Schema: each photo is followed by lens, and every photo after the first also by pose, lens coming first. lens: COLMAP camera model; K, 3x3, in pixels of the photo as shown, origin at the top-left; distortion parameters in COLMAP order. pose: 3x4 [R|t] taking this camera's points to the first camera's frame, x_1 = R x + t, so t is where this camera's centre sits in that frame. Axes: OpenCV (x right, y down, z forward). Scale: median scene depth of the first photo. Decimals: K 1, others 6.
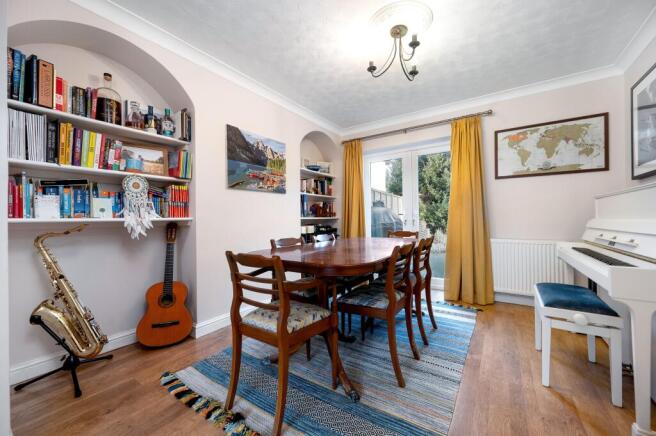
lens RADIAL K [[258.7, 0, 328.0], [0, 258.7, 215.0], [0, 0, 1]] dist [-0.000878, -0.000128]
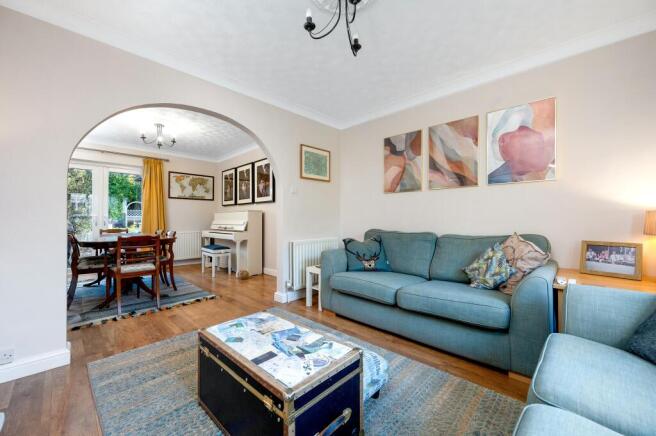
lens RADIAL K [[258.7, 0, 327.9], [0, 258.7, 220.0], [0, 0, 1]] dist [-0.000878, -0.000128]
pose [[0.160316, 0.014993, 0.986952, -0.956844], [-0.012383, 0.999836, -0.013177, 0.020551], [-0.986988, -0.010109, 0.160476, -0.374187]]
